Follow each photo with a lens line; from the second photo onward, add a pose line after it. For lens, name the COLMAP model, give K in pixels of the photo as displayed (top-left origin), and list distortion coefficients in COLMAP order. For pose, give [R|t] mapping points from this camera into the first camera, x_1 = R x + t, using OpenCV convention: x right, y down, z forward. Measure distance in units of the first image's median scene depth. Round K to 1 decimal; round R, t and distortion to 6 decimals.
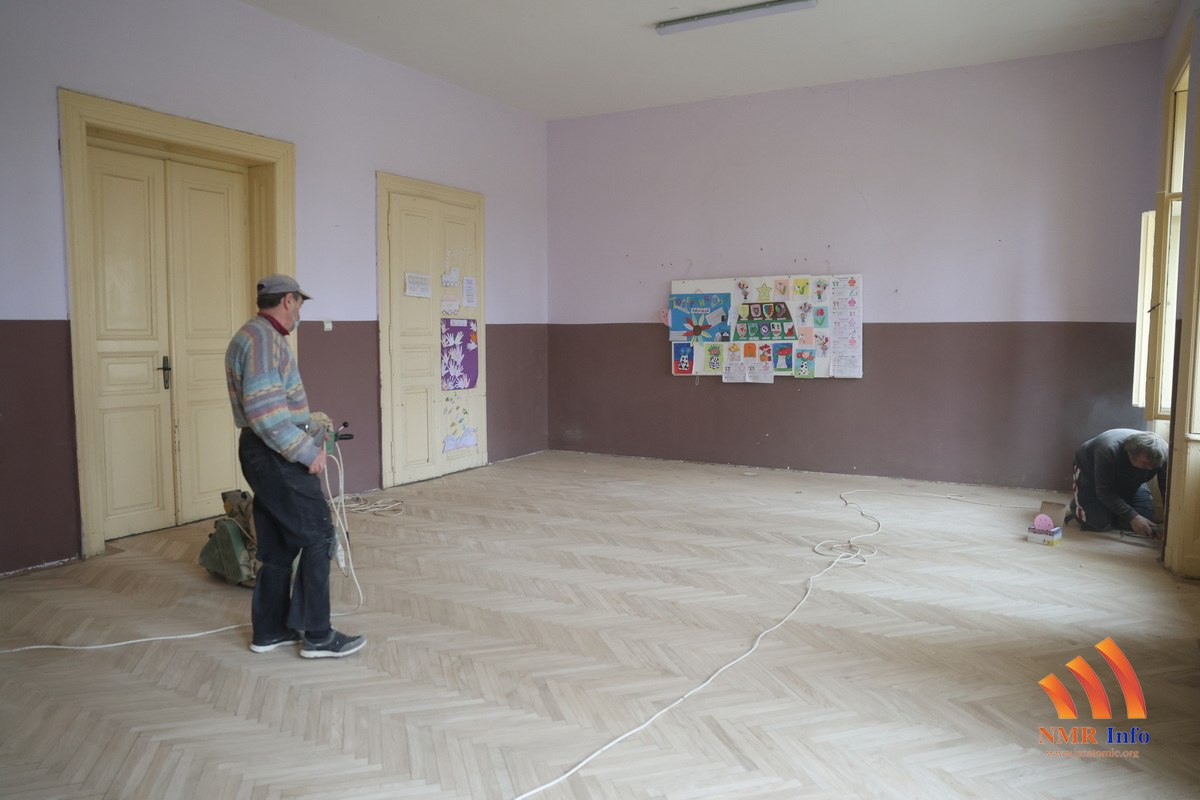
lens RADIAL K [[814.3, 0, 600.0], [0, 814.3, 400.0], [0, 0, 1]] dist [-0.115516, 0.090032]
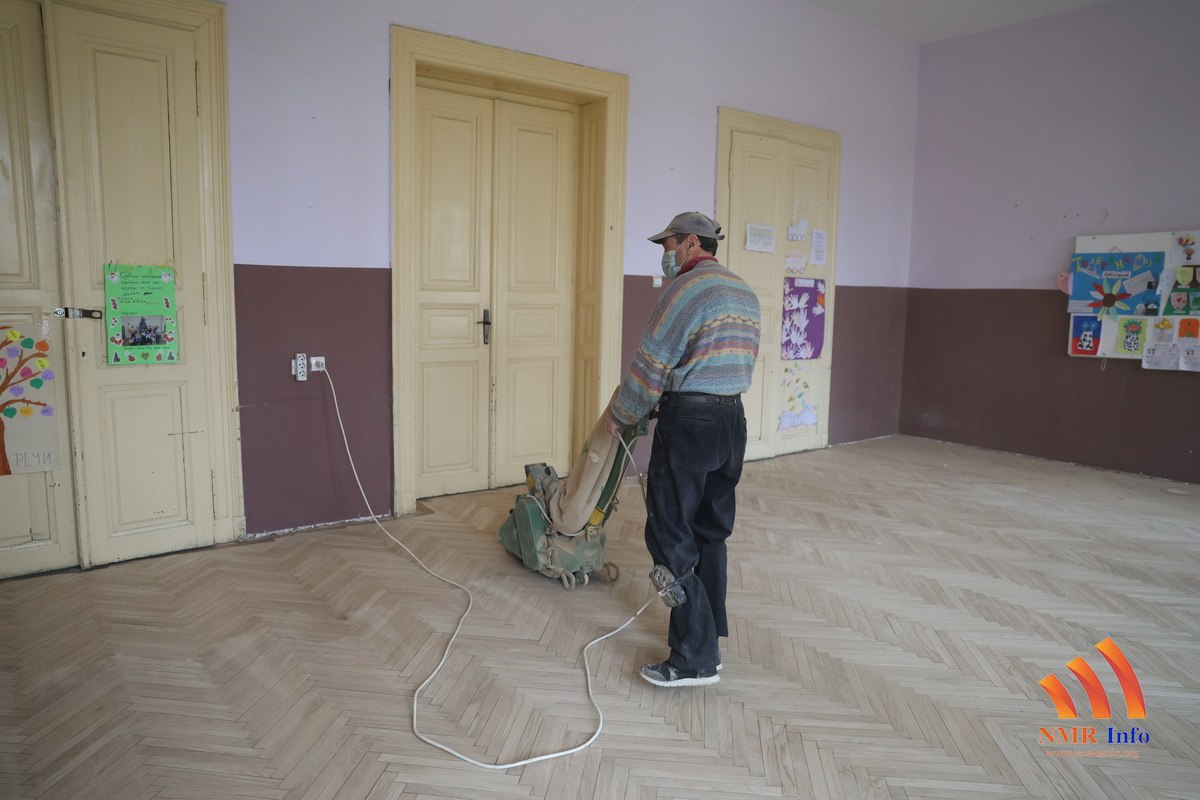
lens RADIAL K [[814.3, 0, 600.0], [0, 814.3, 400.0], [0, 0, 1]] dist [-0.115516, 0.090032]
pose [[0.917608, 0.070111, -0.391255, -0.040144], [-0.053073, 0.997118, 0.054206, -0.007399], [0.393928, -0.028975, 0.918685, 0.163394]]
